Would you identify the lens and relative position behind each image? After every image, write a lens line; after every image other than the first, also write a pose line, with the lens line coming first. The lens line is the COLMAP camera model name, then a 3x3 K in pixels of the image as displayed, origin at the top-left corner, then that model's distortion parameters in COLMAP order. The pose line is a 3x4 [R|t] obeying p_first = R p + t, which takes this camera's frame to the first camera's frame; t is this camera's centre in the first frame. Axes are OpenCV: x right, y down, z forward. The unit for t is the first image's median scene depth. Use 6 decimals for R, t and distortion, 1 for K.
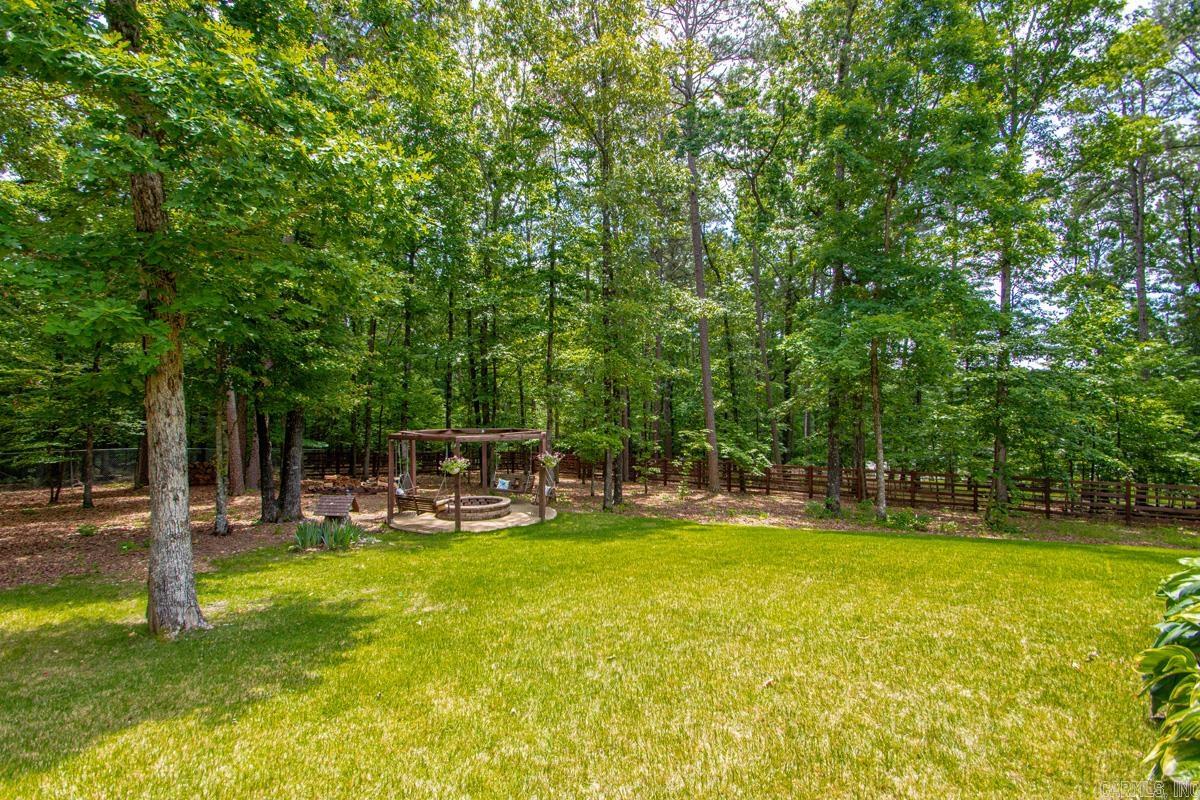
lens RADIAL K [[584.0, 0, 600.0], [0, 584.0, 400.0], [0, 0, 1]] dist [0.000295, -0.000141]
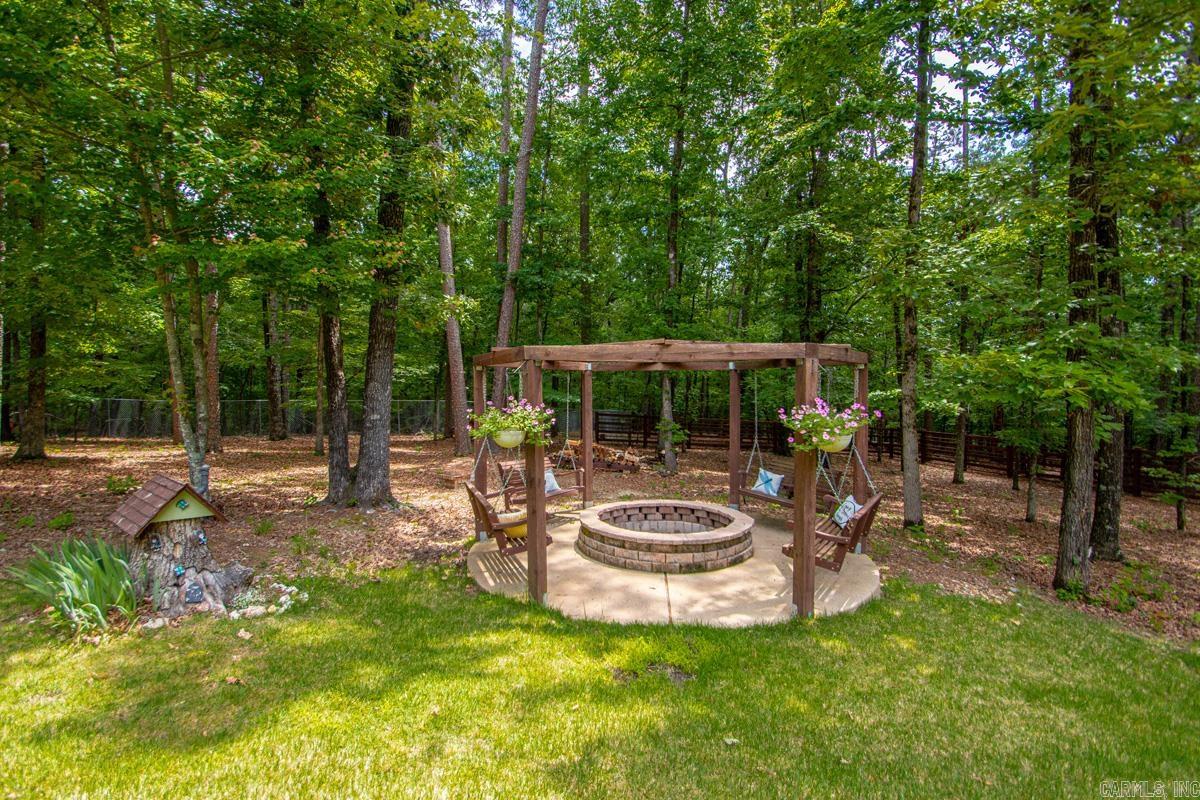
lens RADIAL K [[547.6, 0, 600.0], [0, 547.6, 400.0], [0, 0, 1]] dist [0.000013, 0.000050]
pose [[0.766174, 0.019059, -0.642350, 0.005070], [0.004667, 0.999369, 0.035218, 0.067925], [0.642616, -0.029981, 0.765602, 0.613160]]
